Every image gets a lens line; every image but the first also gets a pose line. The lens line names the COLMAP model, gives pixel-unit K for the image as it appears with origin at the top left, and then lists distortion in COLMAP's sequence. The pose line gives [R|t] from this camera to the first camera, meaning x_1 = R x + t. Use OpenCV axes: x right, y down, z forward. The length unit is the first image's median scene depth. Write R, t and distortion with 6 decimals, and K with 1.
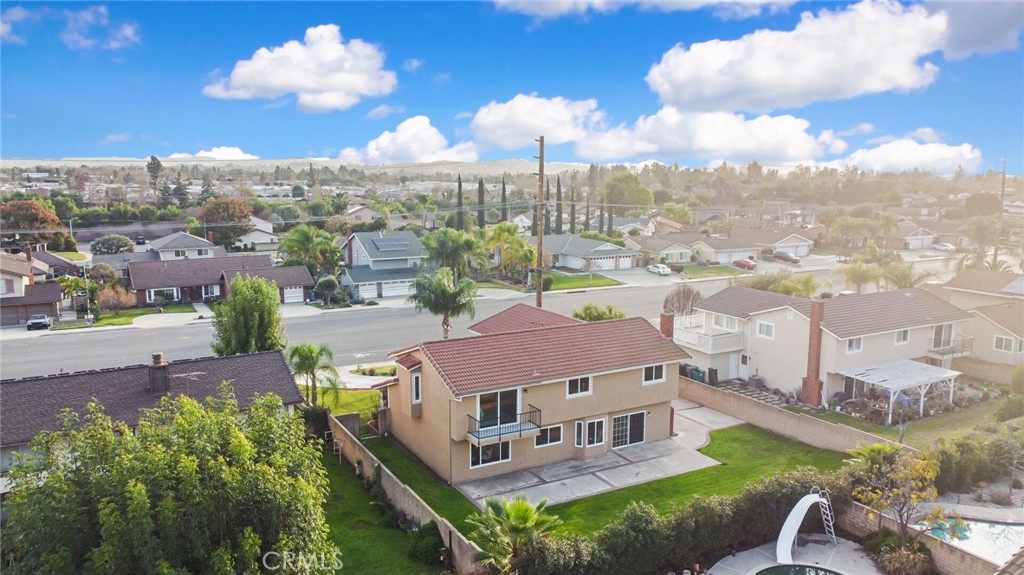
lens RADIAL K [[775.1, 0, 512.0], [0, 775.1, 287.5], [0, 0, 1]] dist [0.000692, -0.002833]
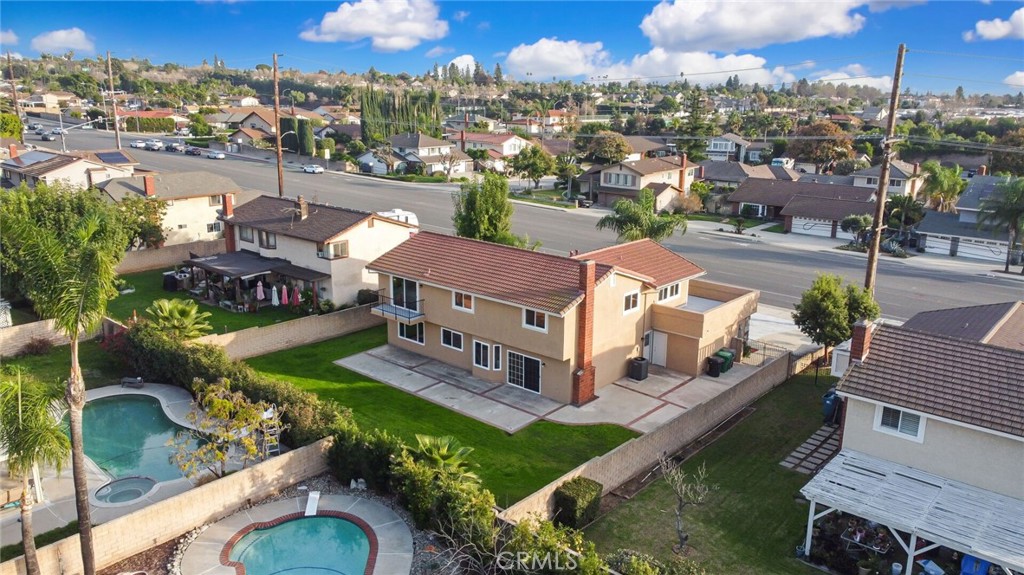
lens RADIAL K [[773.3, 0, 512.0], [0, 773.3, 287.5], [0, 0, 1]] dist [0.010376, -0.008577]
pose [[0.329403, 0.238438, -0.913587, 0.987970], [-0.158035, 0.967862, 0.195622, -0.094747], [0.930870, 0.079941, 0.356498, 0.664015]]
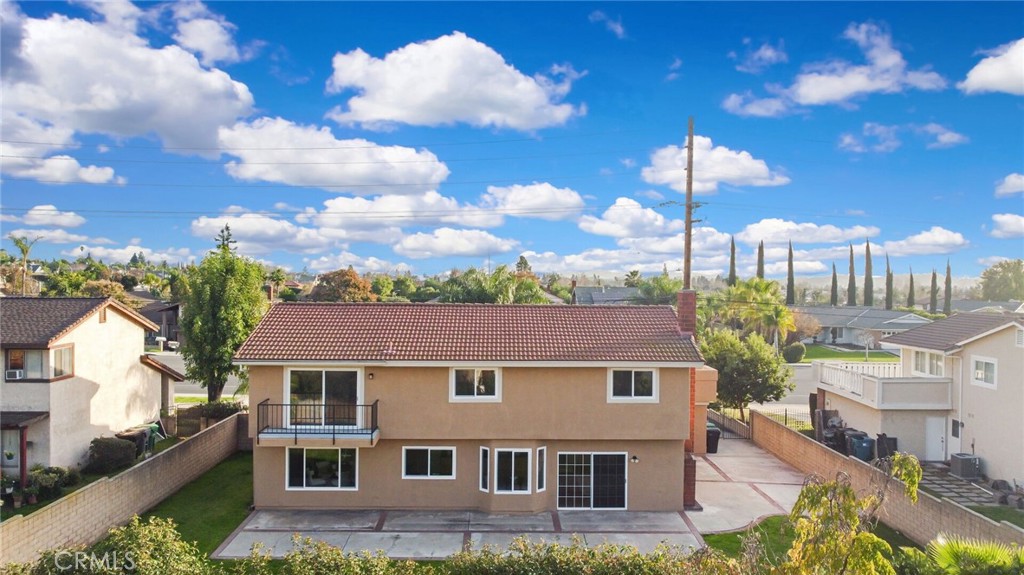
lens RADIAL K [[775.1, 0, 512.0], [0, 775.1, 287.5], [0, 0, 1]] dist [0.000692, -0.002833]
pose [[0.881449, 0.013301, -0.472091, 0.378239], [-0.082386, 0.988607, -0.125972, 0.120968], [0.465037, 0.149931, 0.872503, 0.453439]]
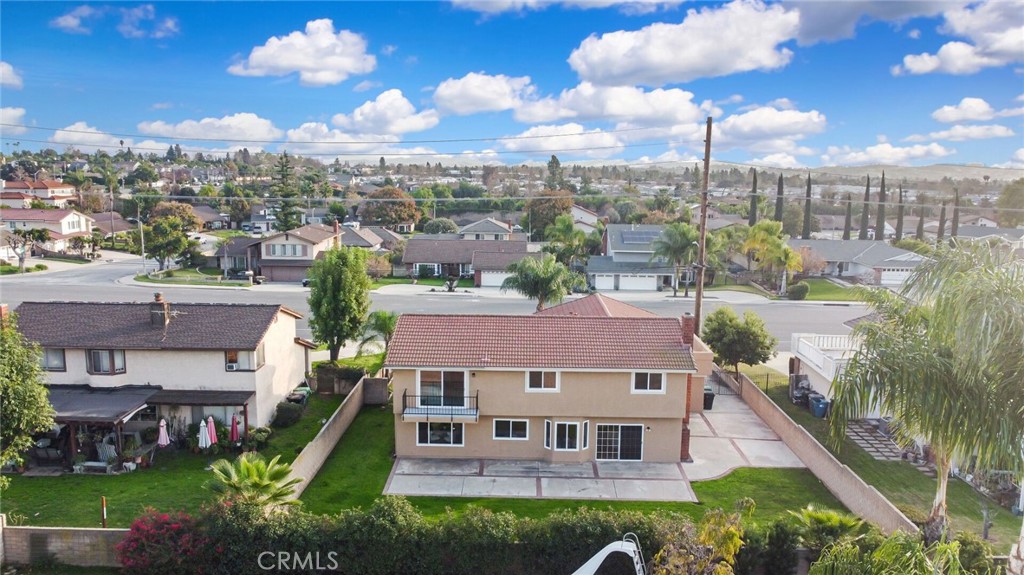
lens RADIAL K [[773.3, 0, 512.0], [0, 773.3, 287.5], [0, 0, 1]] dist [0.010376, -0.008577]
pose [[0.863093, 0.088285, -0.497268, 0.473392], [-0.089921, 0.995734, 0.020709, 0.003340], [0.496975, 0.026841, 0.867350, 0.186187]]
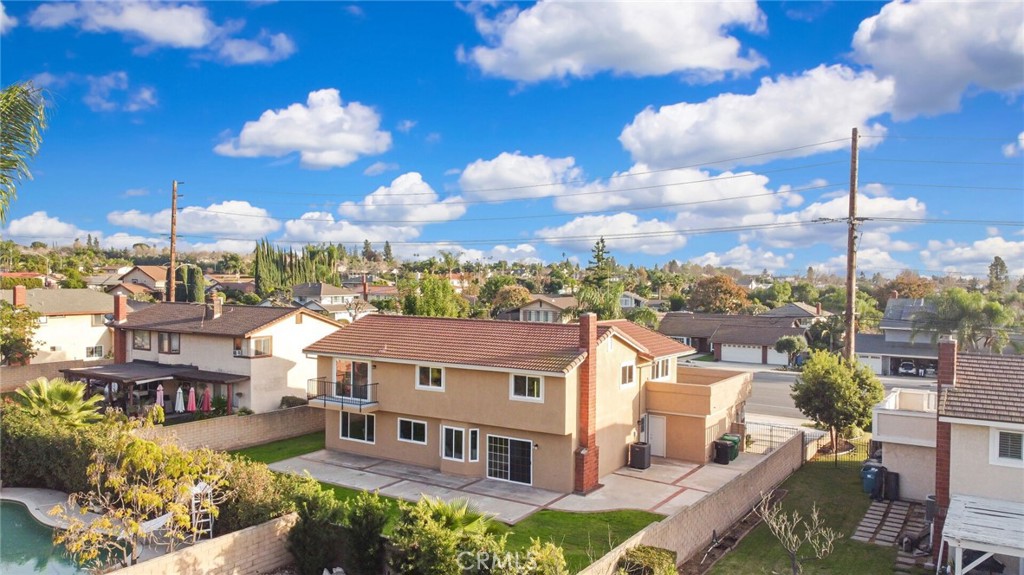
lens RADIAL K [[775.1, 0, 512.0], [0, 775.1, 287.5], [0, 0, 1]] dist [0.000692, -0.002833]
pose [[0.465881, 0.019007, -0.884643, 0.832616], [-0.148633, 0.987245, -0.057063, 0.062539], [0.872275, 0.158072, 0.462763, 0.641790]]
